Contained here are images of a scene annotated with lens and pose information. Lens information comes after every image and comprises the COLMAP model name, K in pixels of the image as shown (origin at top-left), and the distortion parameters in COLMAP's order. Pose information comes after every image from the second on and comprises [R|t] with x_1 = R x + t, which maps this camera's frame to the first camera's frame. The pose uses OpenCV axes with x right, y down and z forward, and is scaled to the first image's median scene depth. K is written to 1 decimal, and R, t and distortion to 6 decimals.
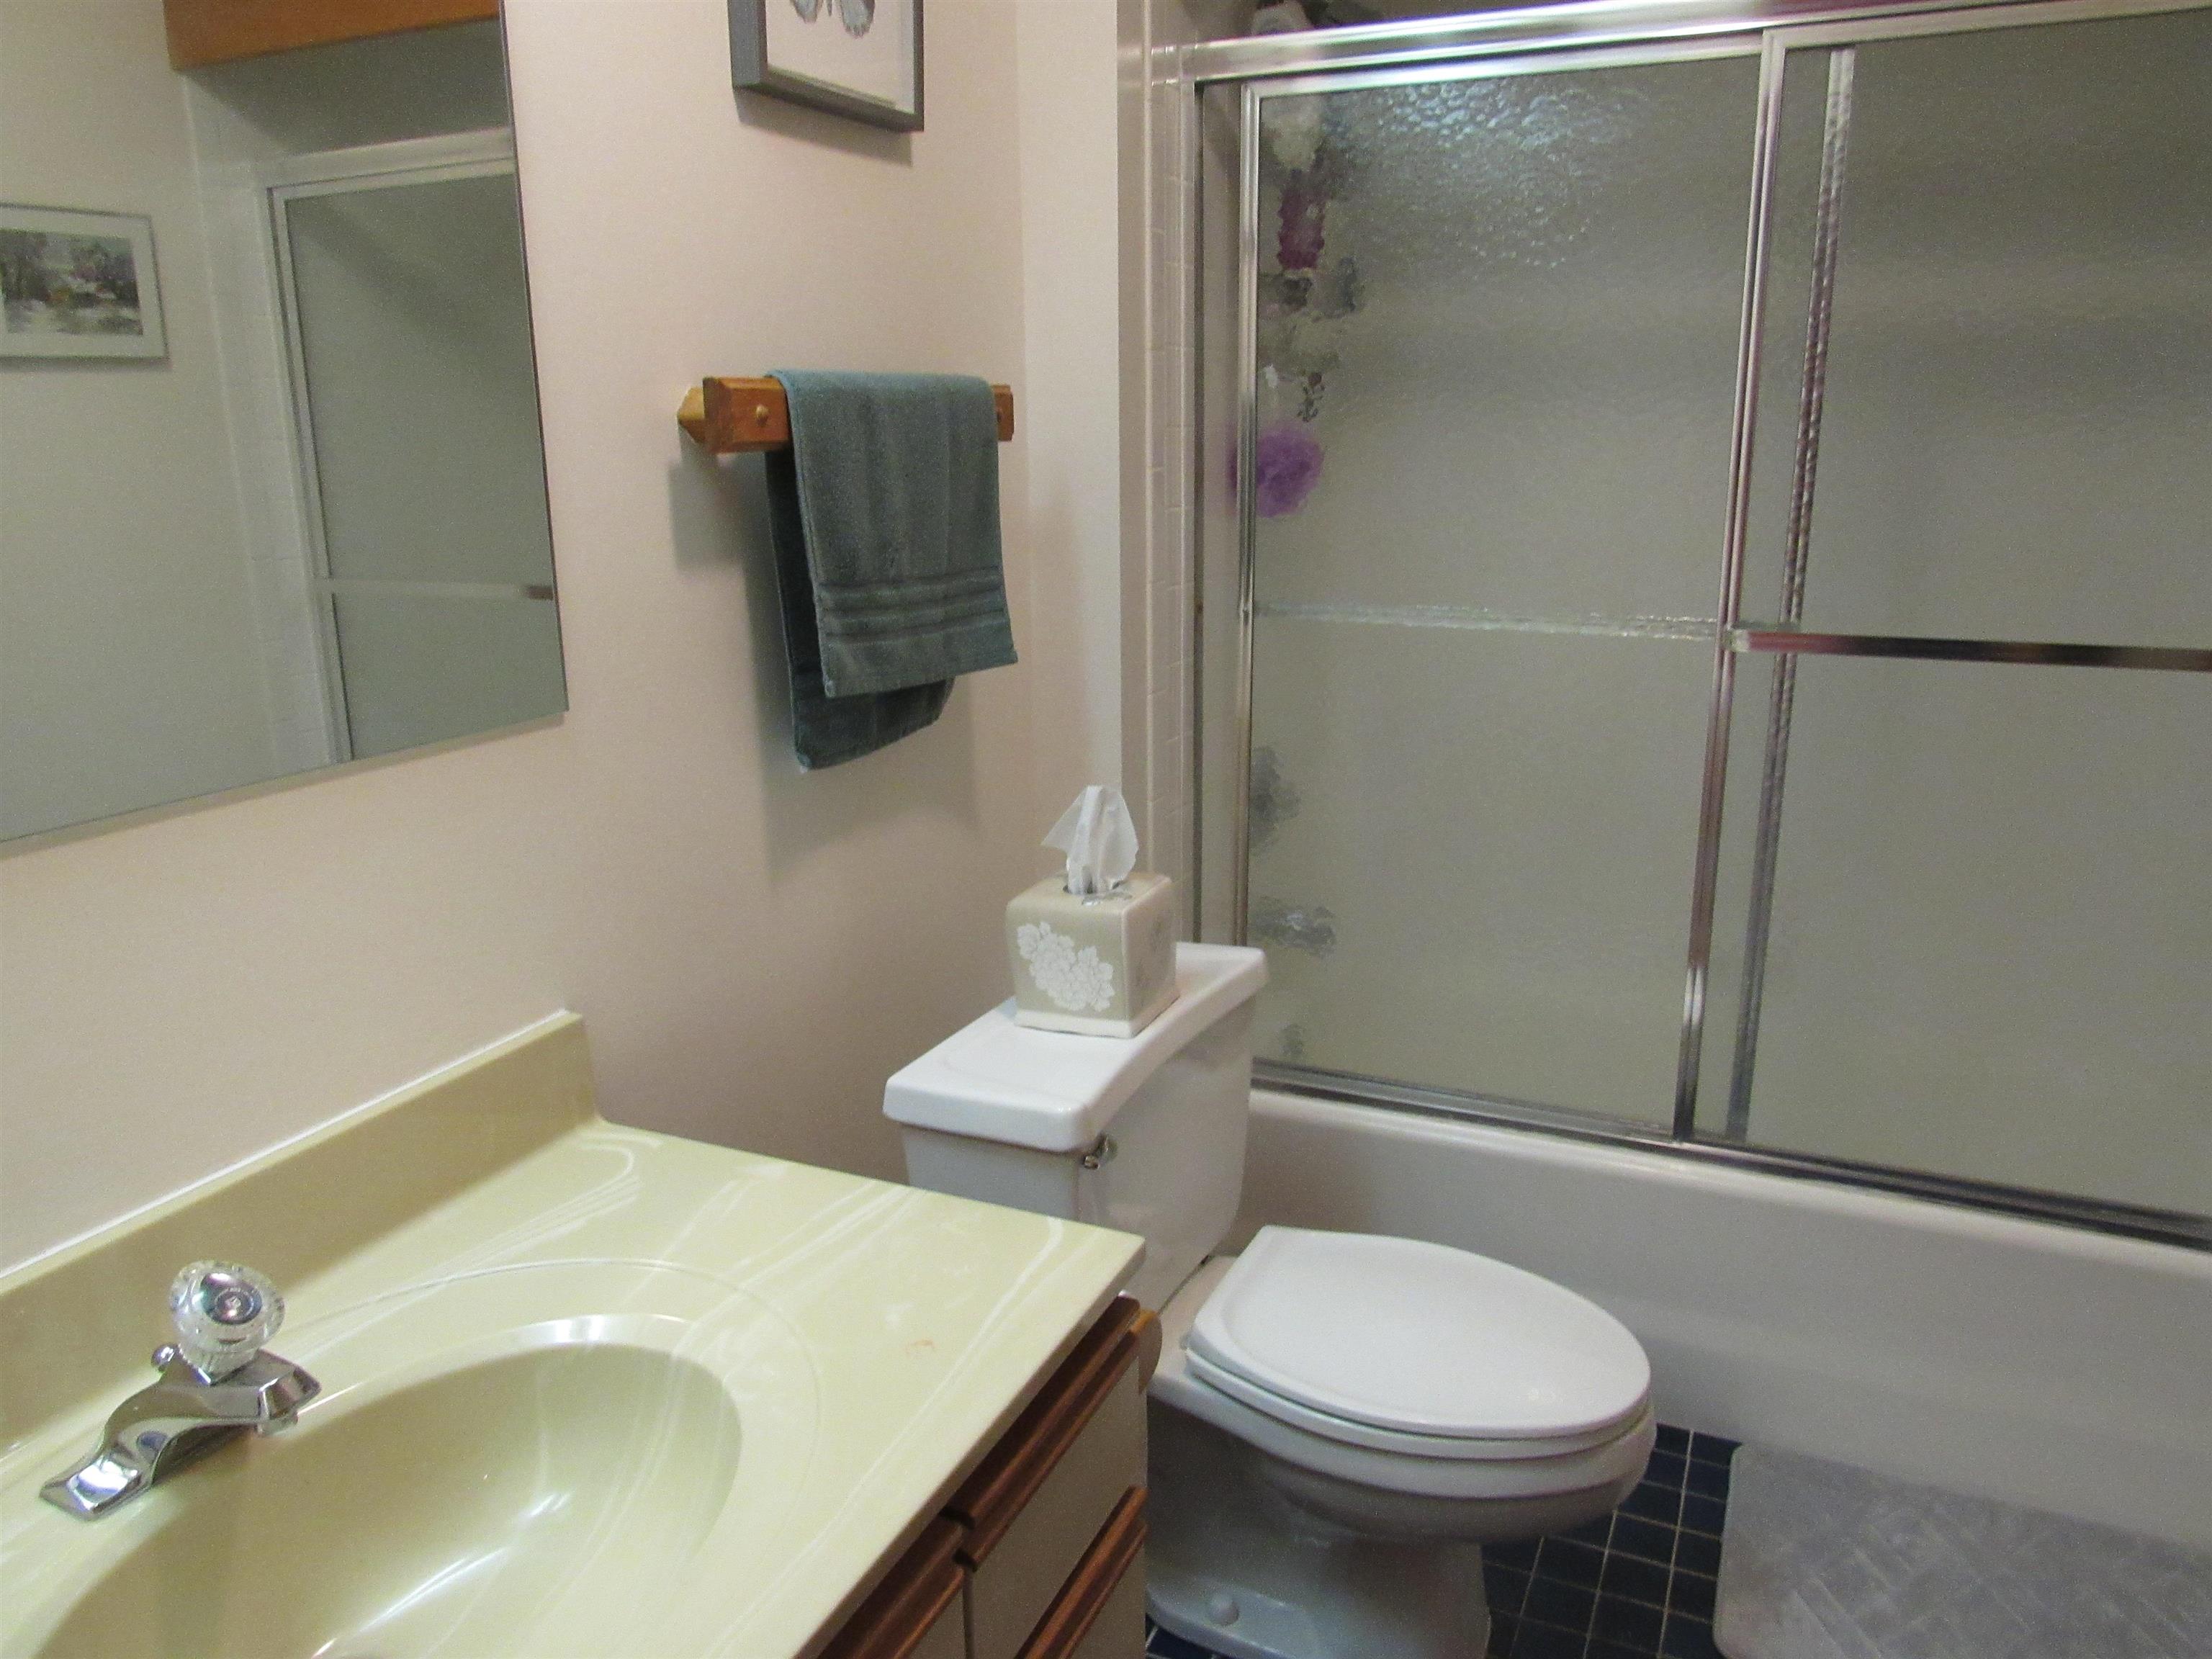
lens RADIAL K [[1573.8, 0, 1106.0], [0, 1573.8, 829.5], [0, 0, 1]] dist [-0.002959, 0.001182]
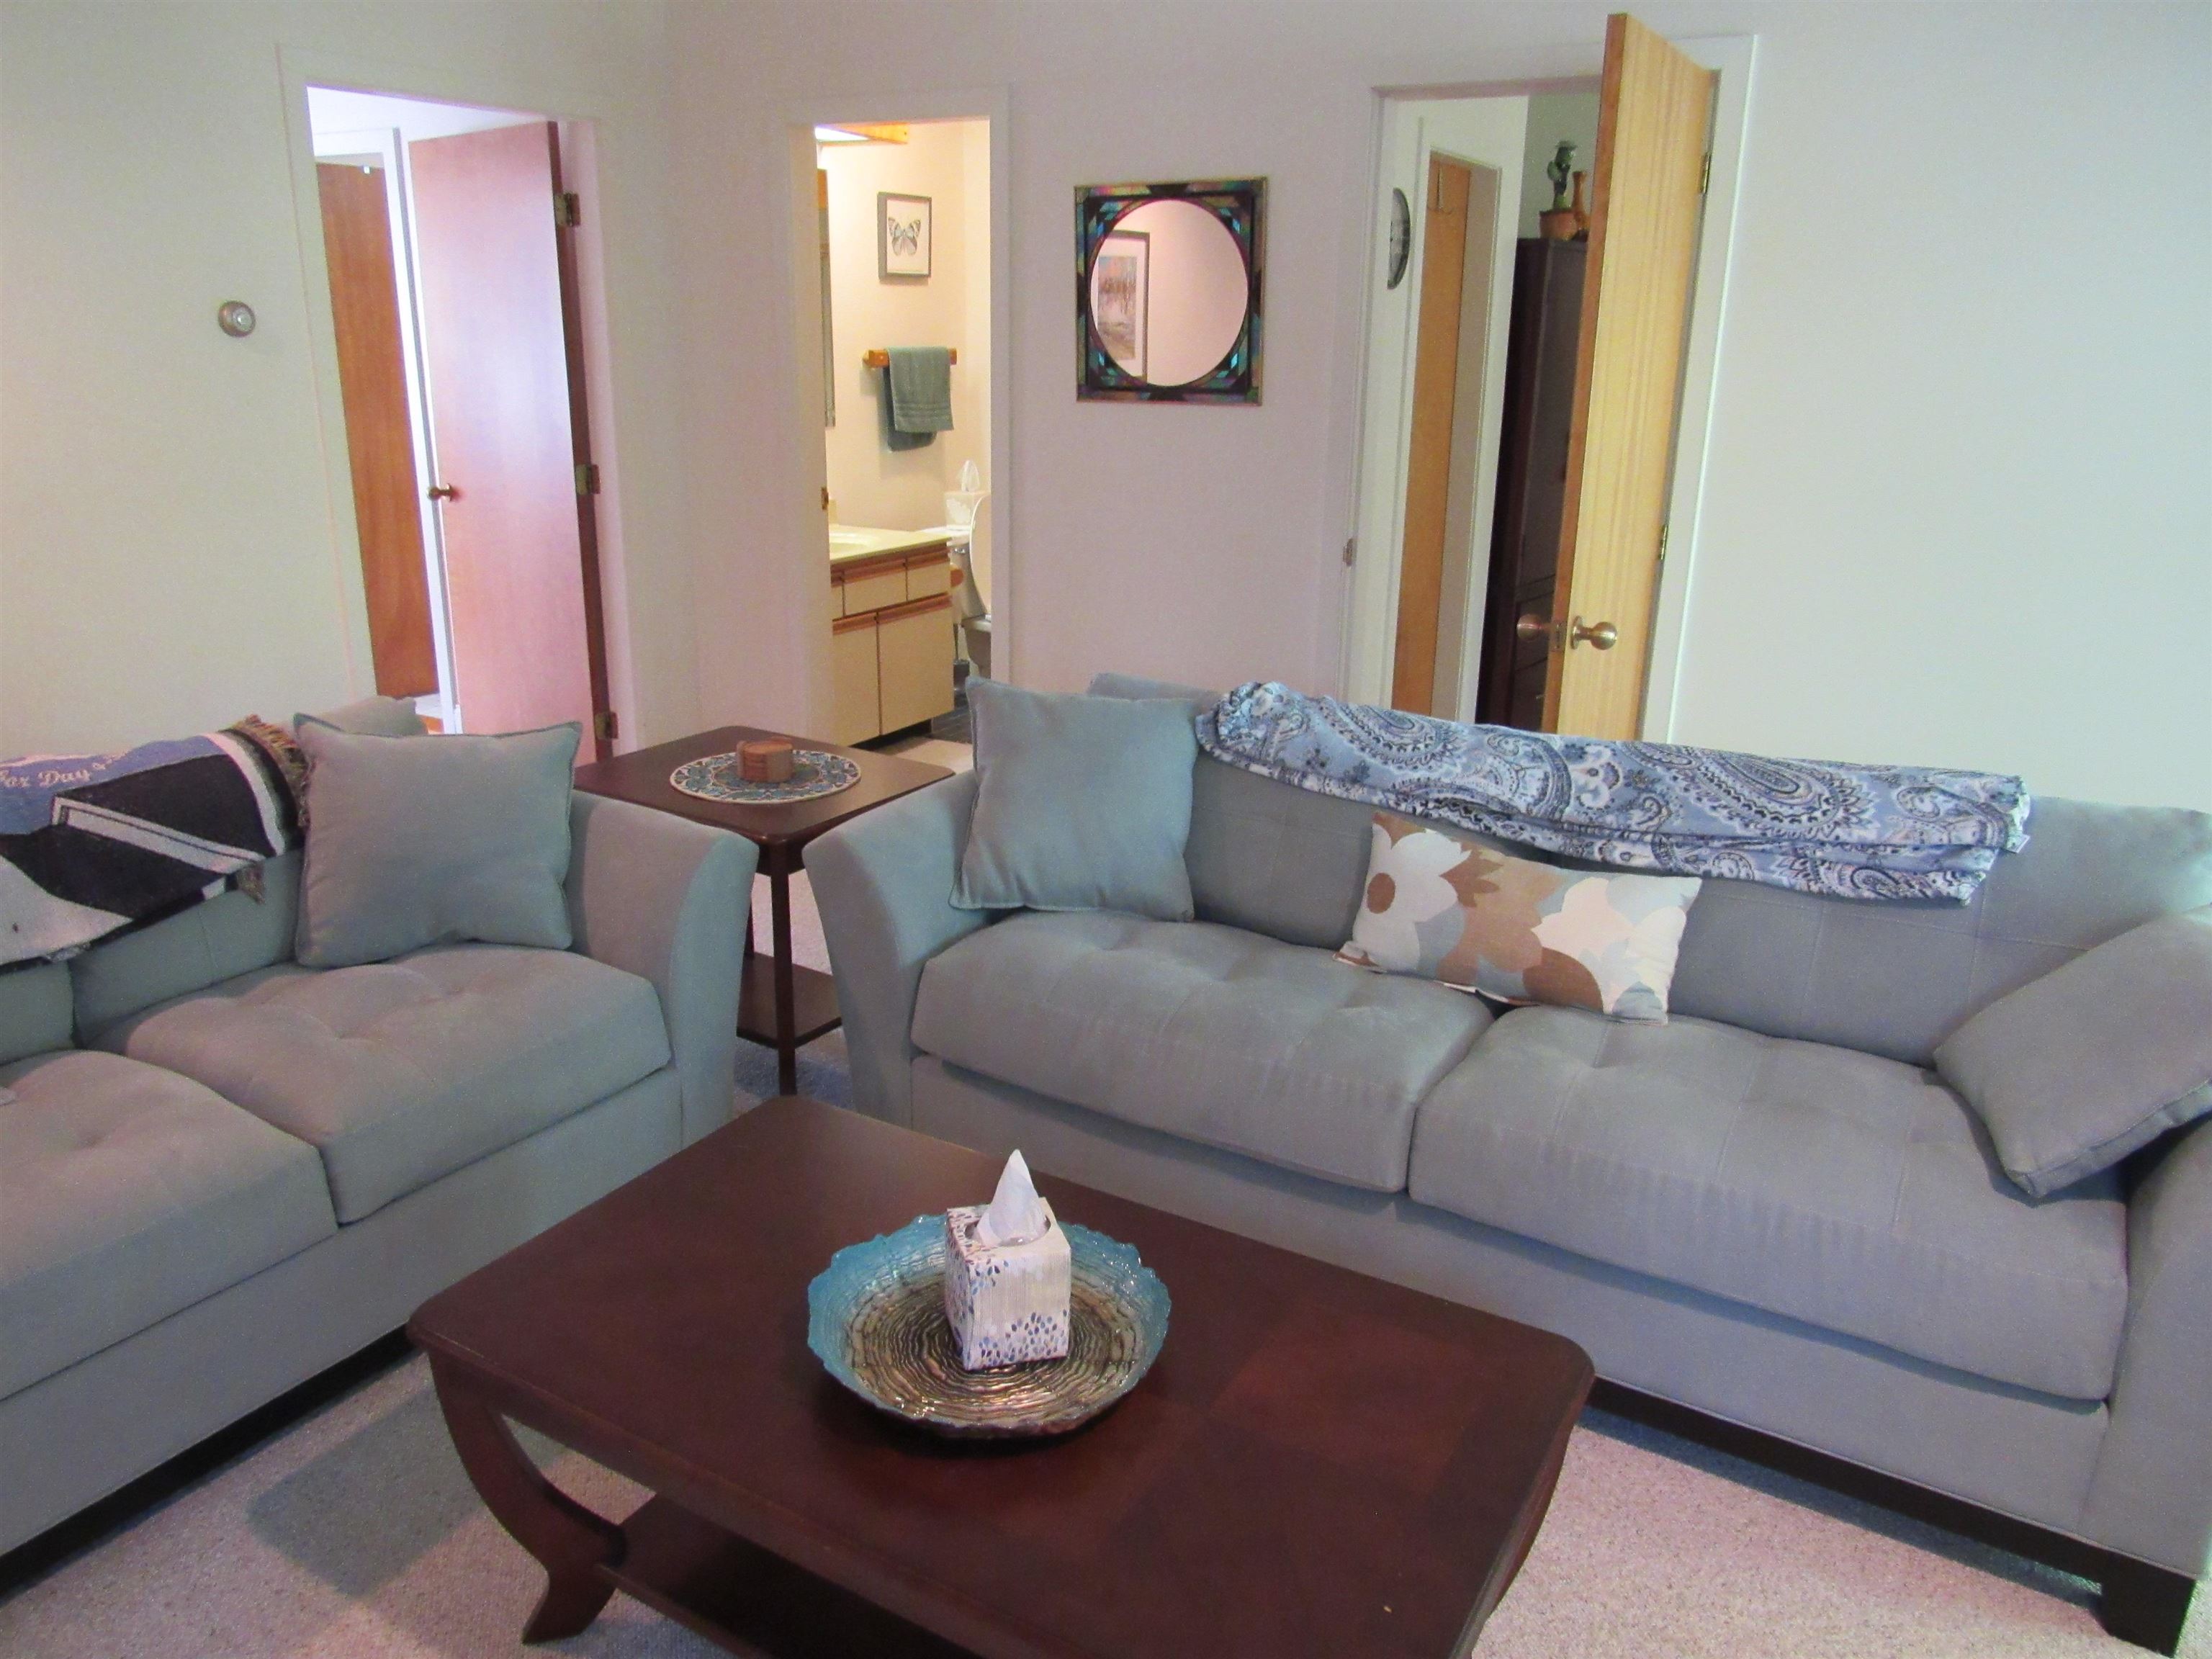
lens RADIAL K [[1625.6, 0, 1106.0], [0, 1625.6, 829.5], [0, 0, 1]] dist [0.003688, 0.002841]
pose [[0.993786, 0.055766, -0.096327, 0.772616], [-0.050127, 0.996939, 0.059999, 0.624256], [0.099378, -0.054797, 0.993540, -2.973198]]
